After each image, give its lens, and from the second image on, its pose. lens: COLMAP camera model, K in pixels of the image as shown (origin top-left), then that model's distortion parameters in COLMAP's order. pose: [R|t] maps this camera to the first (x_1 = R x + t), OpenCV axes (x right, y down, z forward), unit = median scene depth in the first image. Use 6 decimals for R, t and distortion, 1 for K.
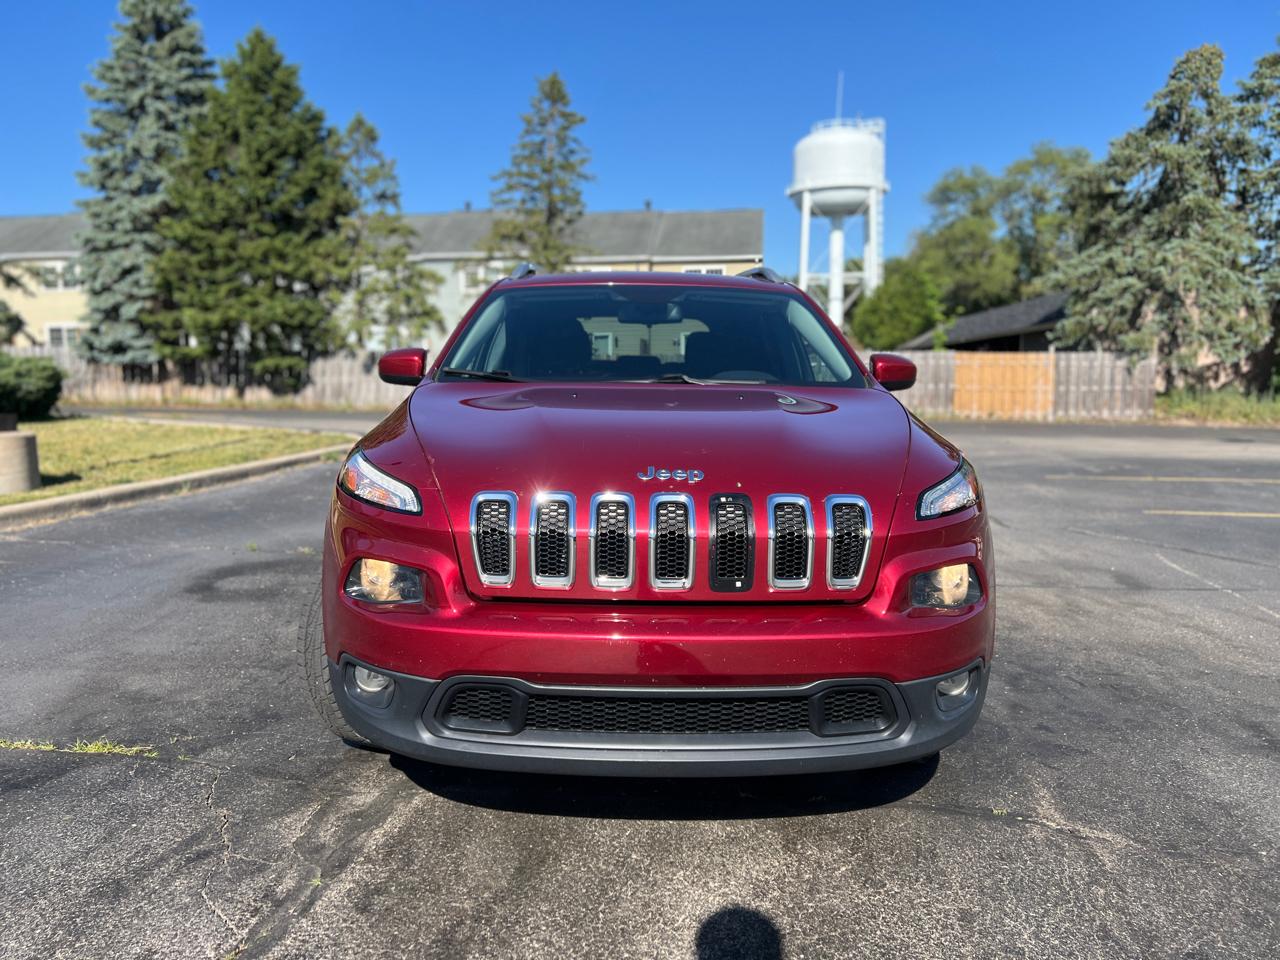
lens RADIAL K [[959.4, 0, 638.7], [0, 959.4, 478.1], [0, 0, 1]] dist [0.059389, -0.063618]
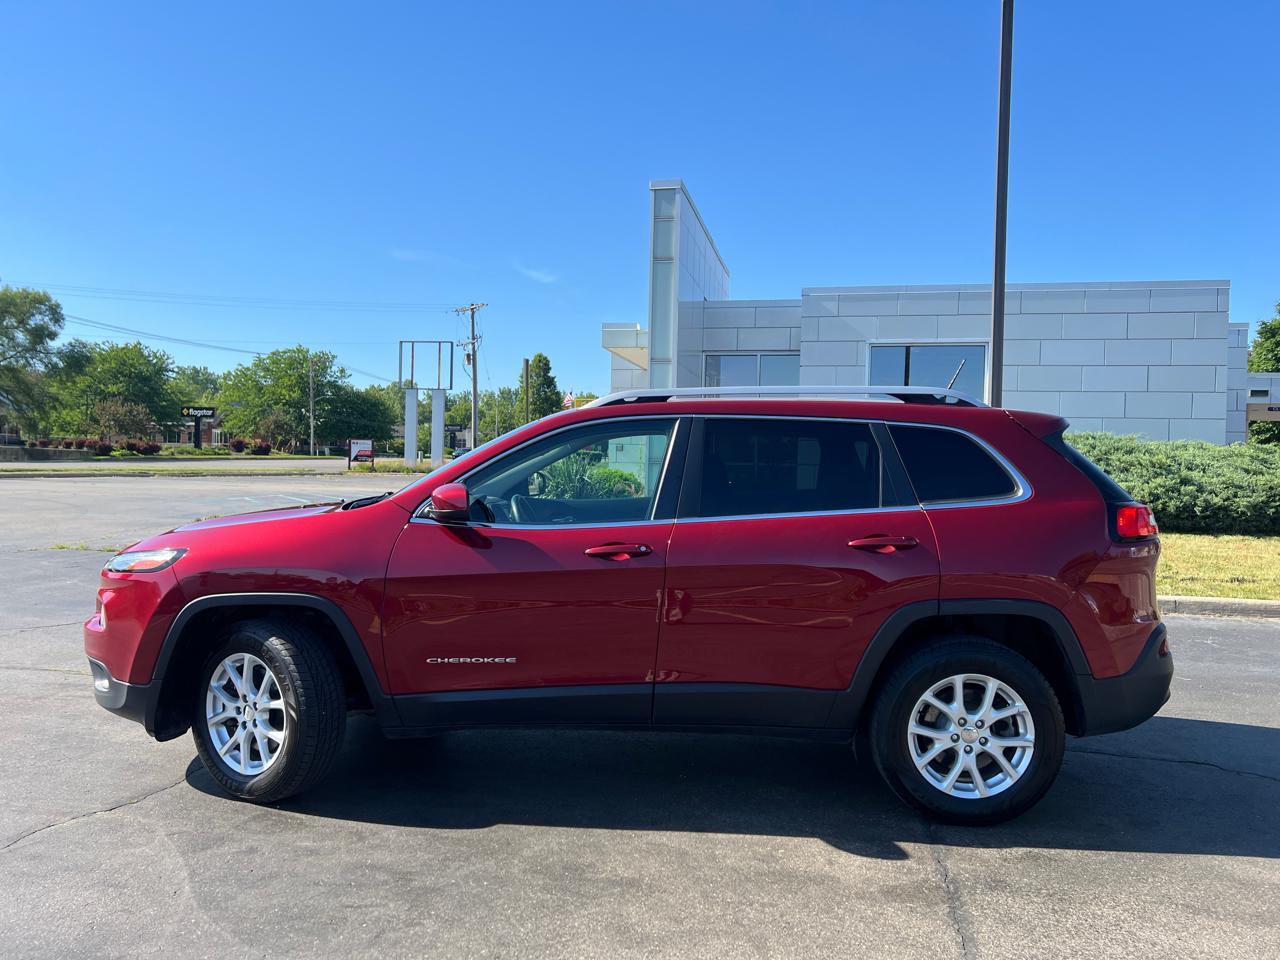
lens RADIAL K [[959.4, 0, 639.8], [0, 959.4, 486.4], [0, 0, 1]] dist [0.059389, -0.063618]
pose [[-0.064645, 0.028209, -0.997510, 0.173232], [-0.129950, 0.990851, 0.036442, -0.026234], [0.989411, 0.131982, -0.060388, 0.175436]]
